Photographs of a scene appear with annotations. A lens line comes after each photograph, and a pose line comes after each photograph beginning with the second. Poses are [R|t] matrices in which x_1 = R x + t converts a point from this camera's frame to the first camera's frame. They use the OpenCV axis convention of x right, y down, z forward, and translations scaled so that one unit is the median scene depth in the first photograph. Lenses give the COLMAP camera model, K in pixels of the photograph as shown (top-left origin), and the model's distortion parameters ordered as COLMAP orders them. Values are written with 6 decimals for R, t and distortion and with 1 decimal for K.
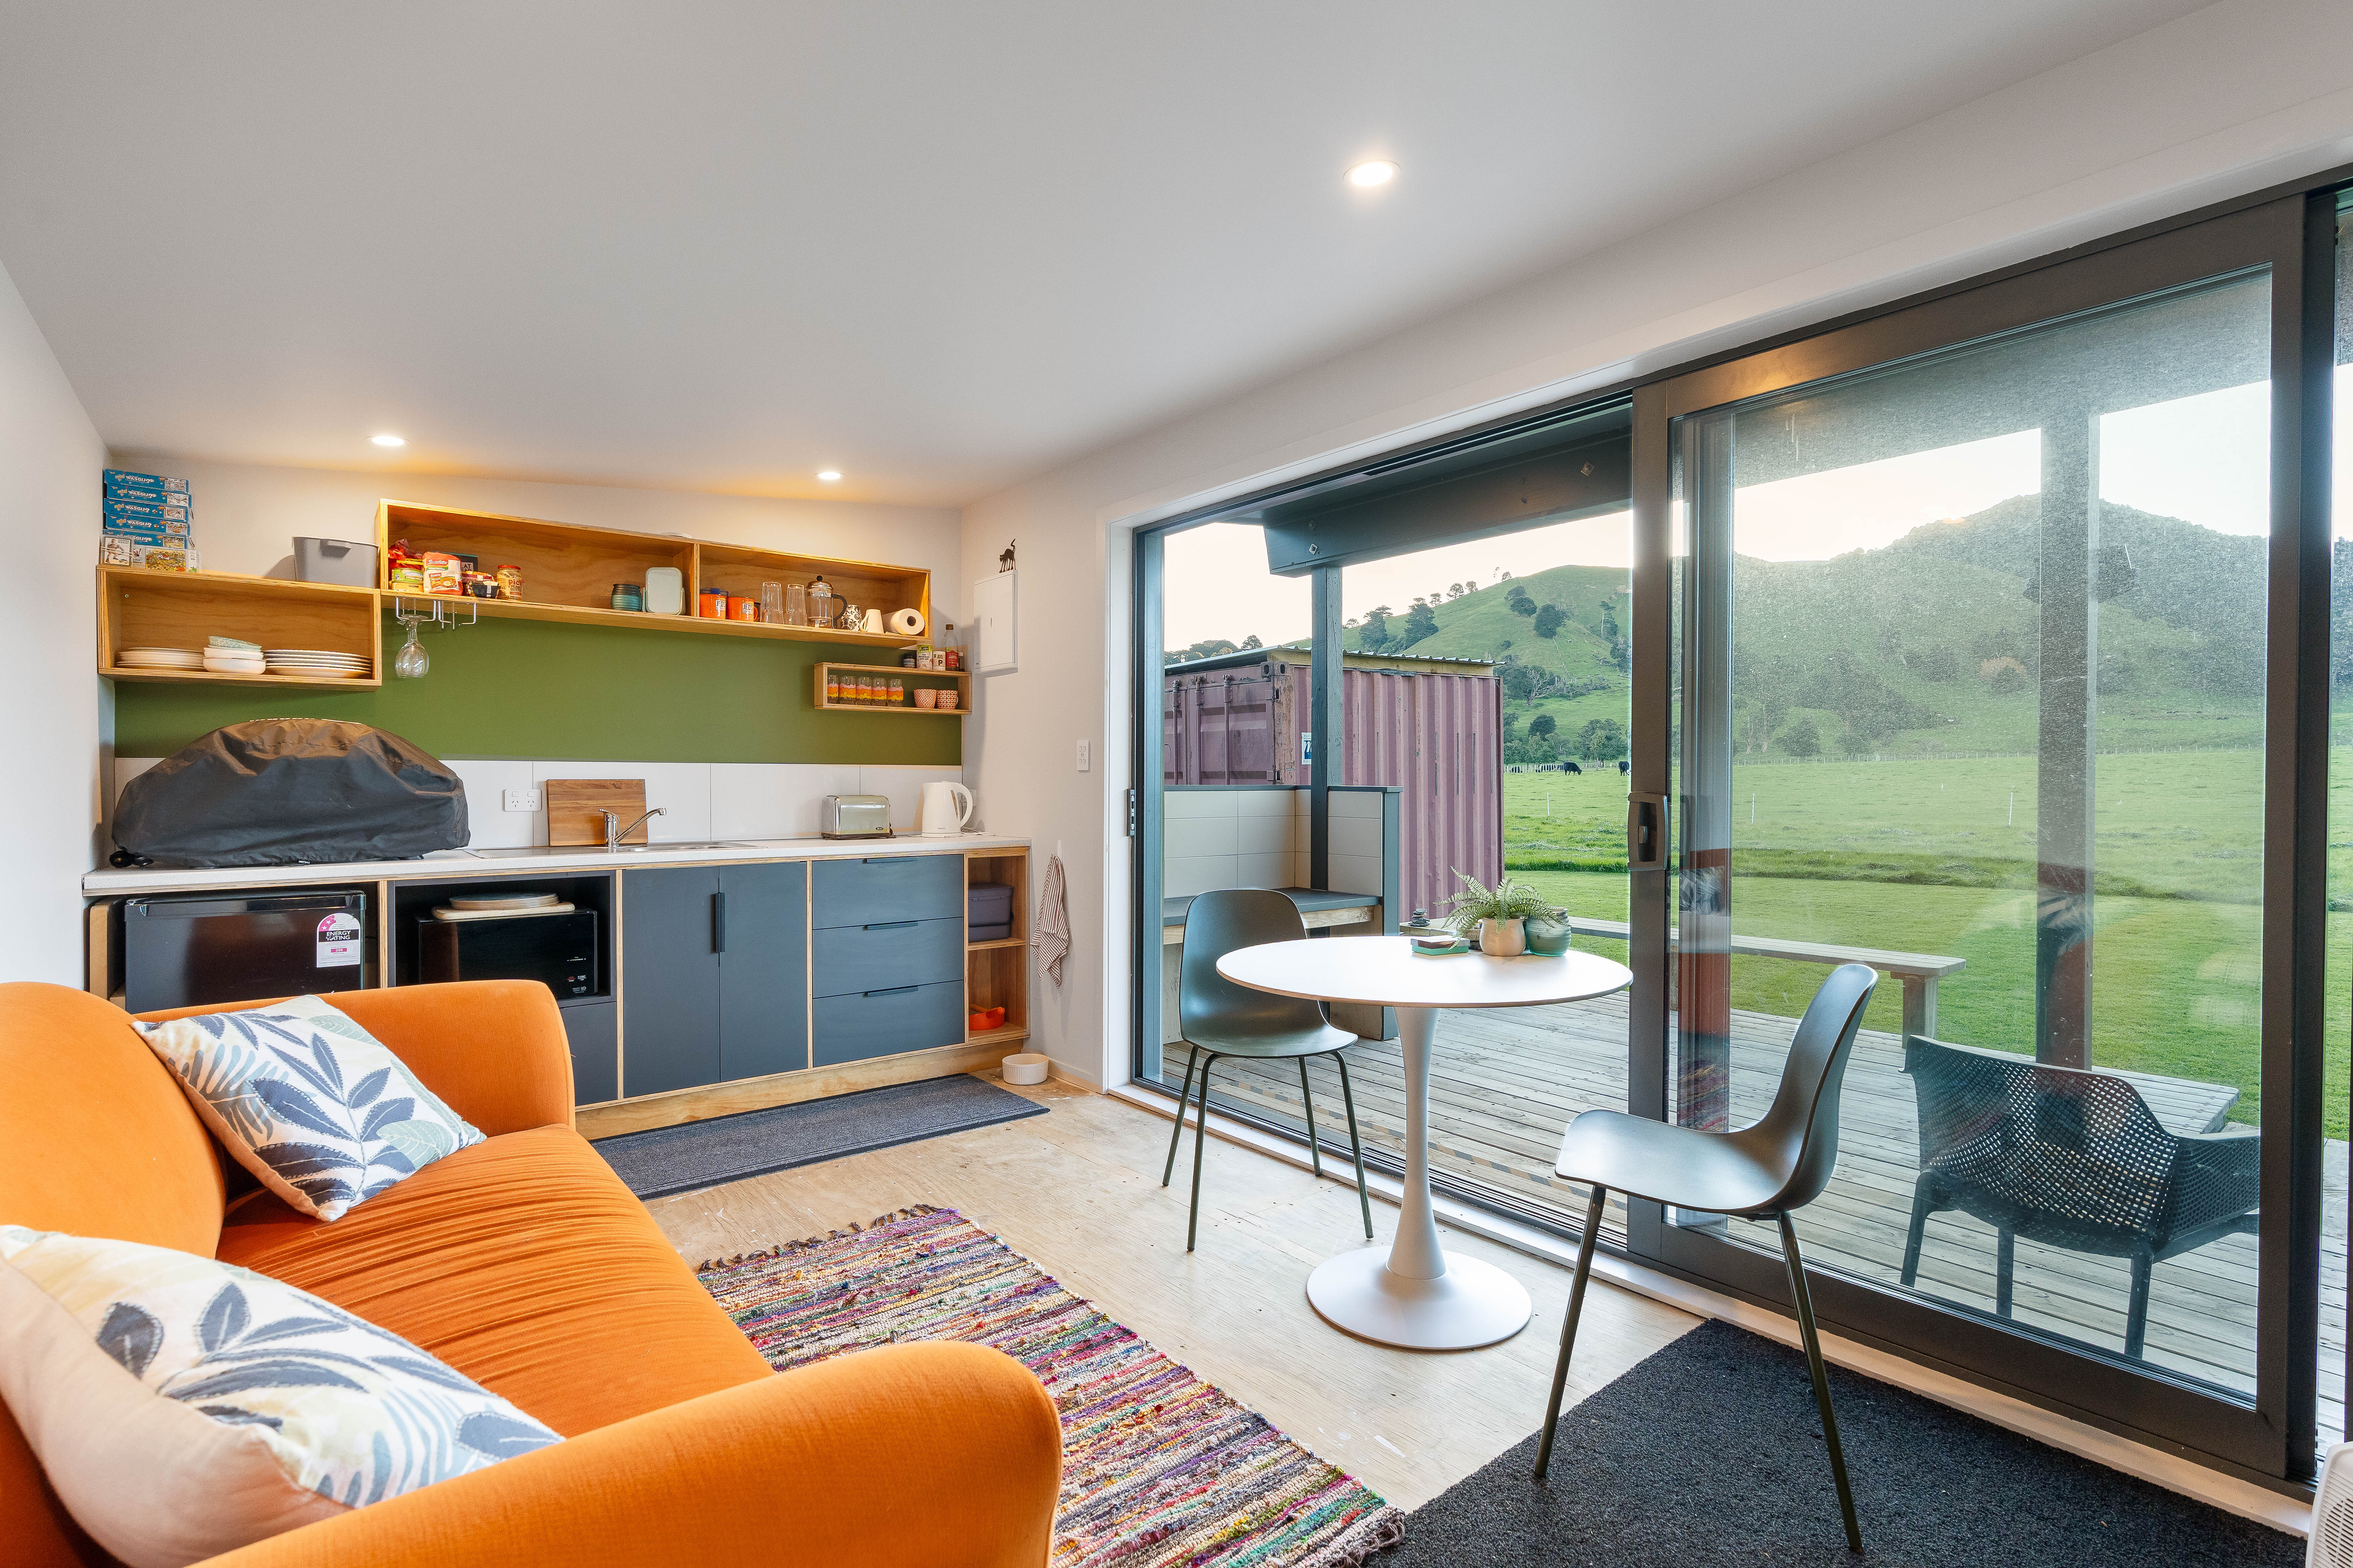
lens RADIAL K [[1106.5, 0, 1164.8], [0, 1106.5, 787.9], [0, 0, 1]] dist [-0.004325, -0.000446]
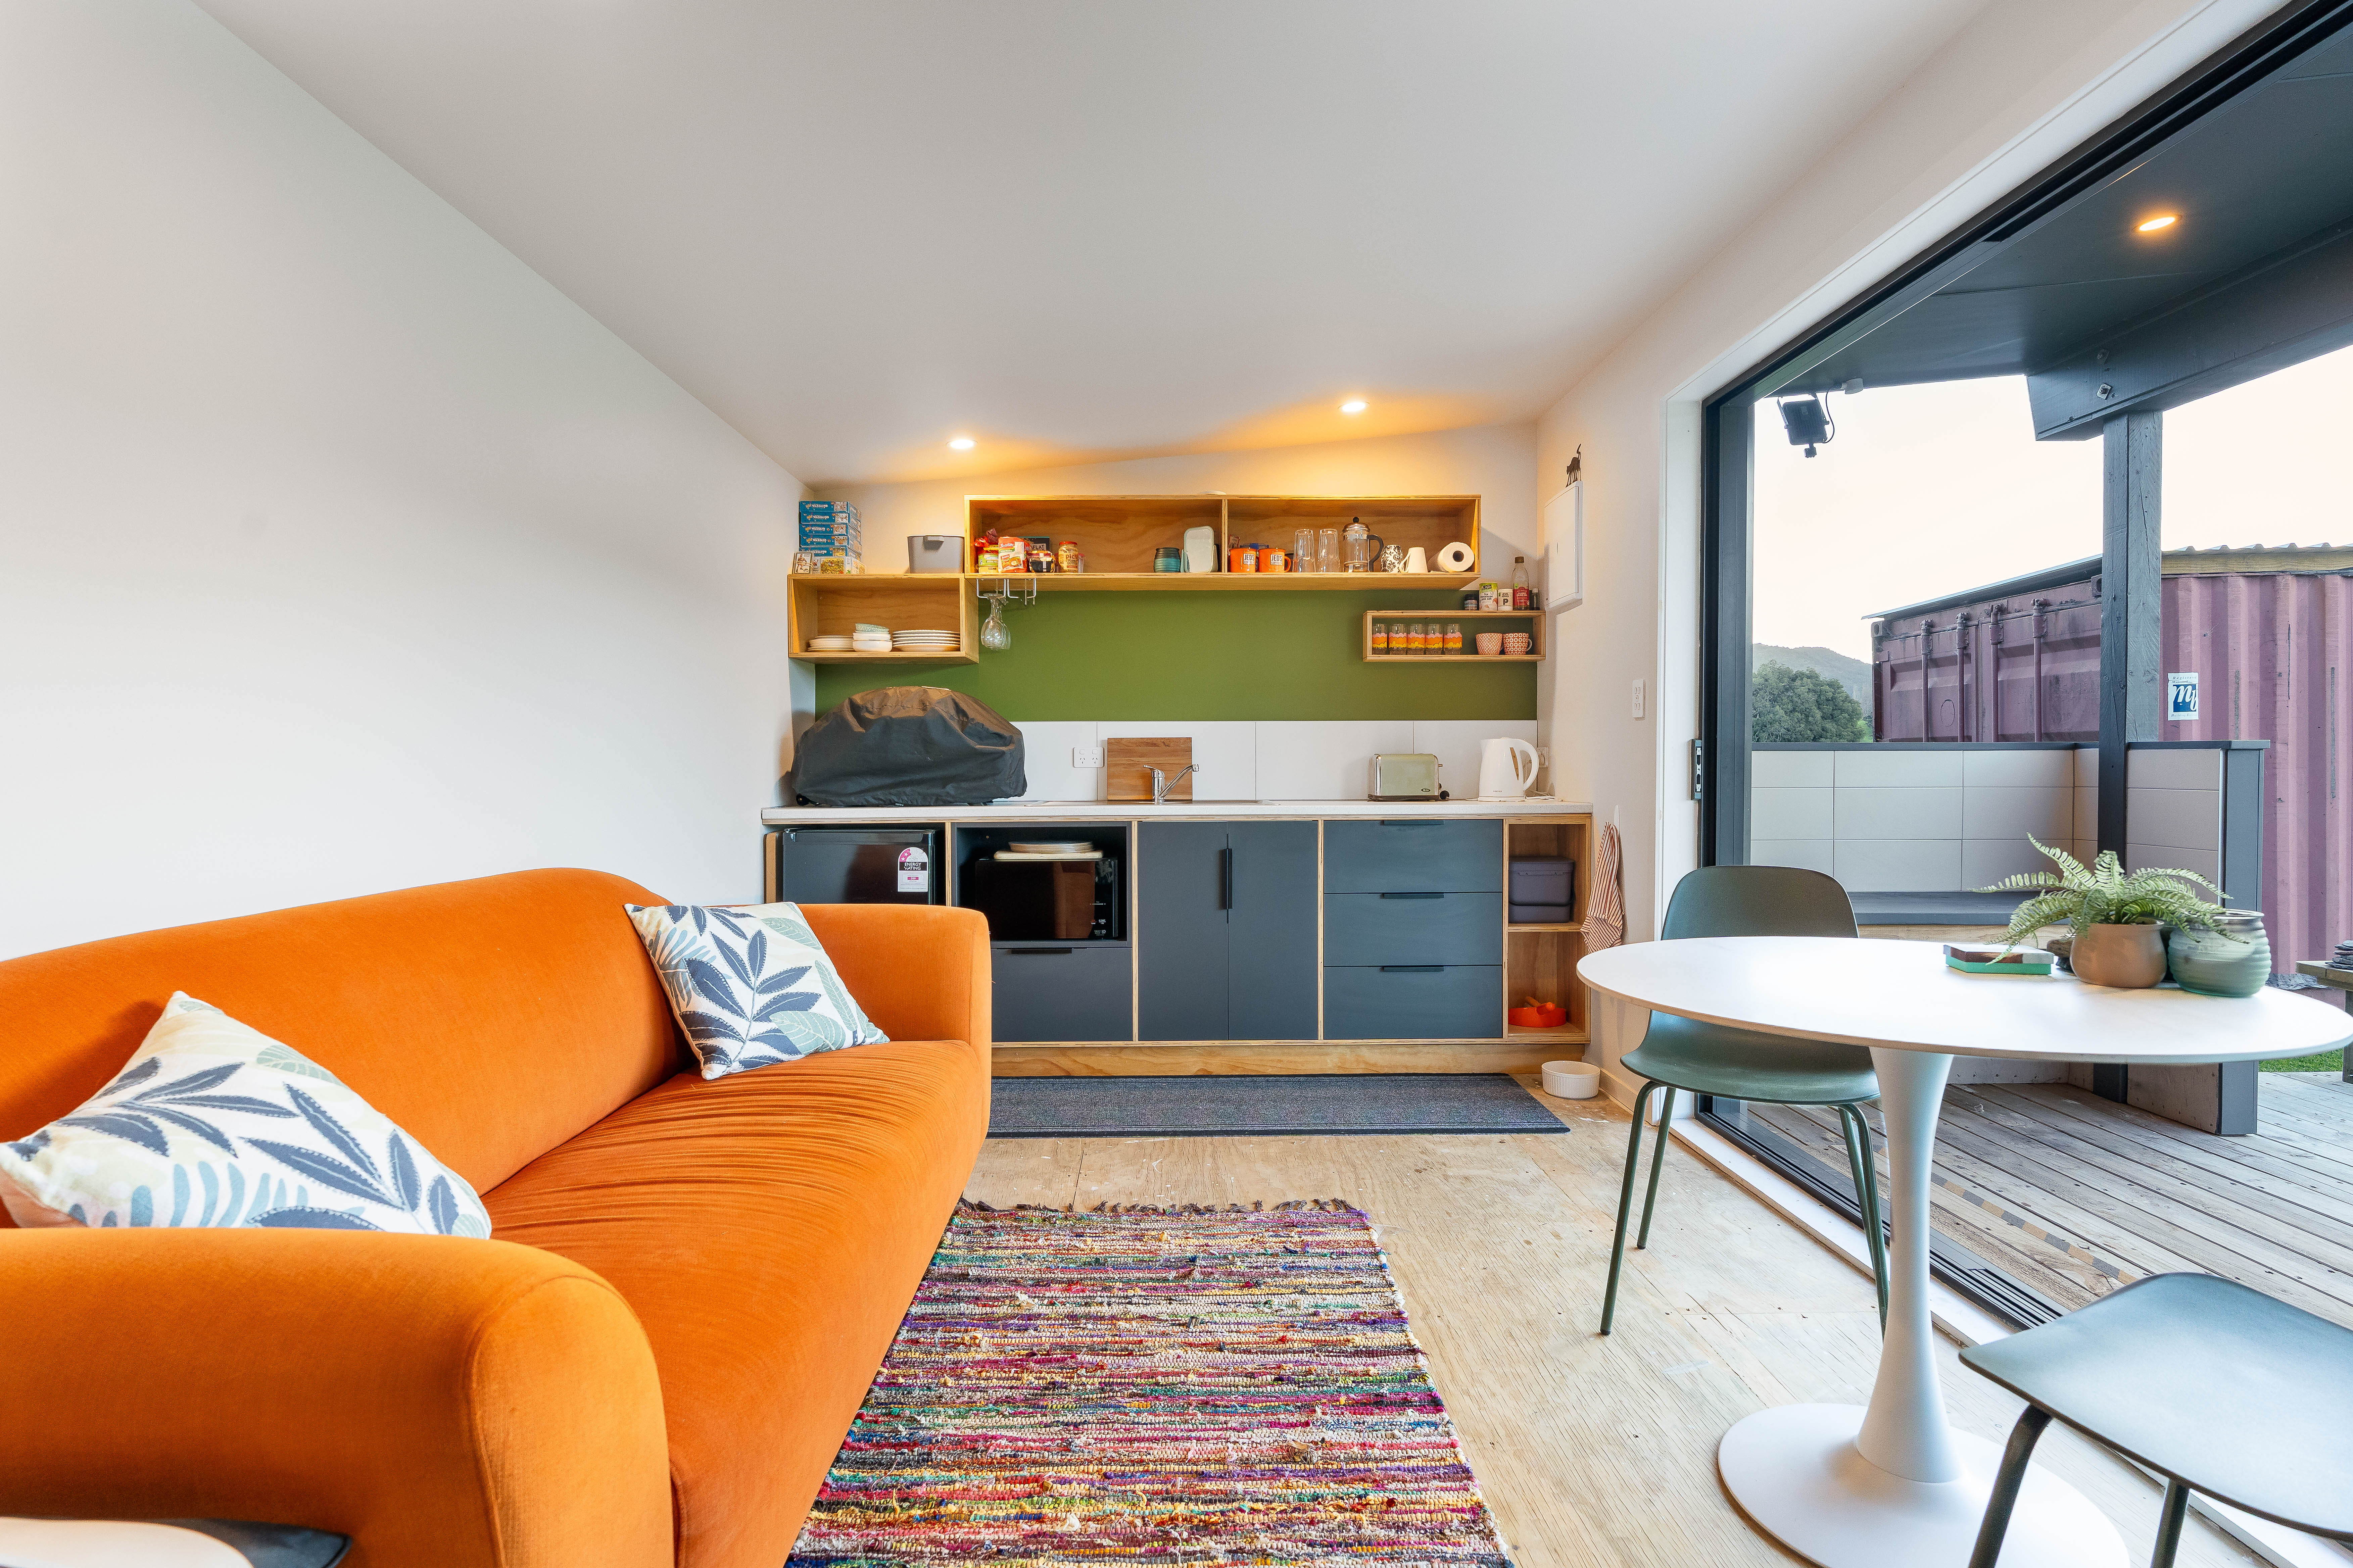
lens RADIAL K [[1174.7, 0, 1178.6], [0, 1174.7, 781.7], [0, 0, 1]] dist [-0.010413, 0.001830]
pose [[0.791064, 0.005117, -0.611713, 0.216671], [-0.000007, 0.999965, 0.008357, 0.027887], [0.611734, -0.006607, 0.791036, 0.151403]]
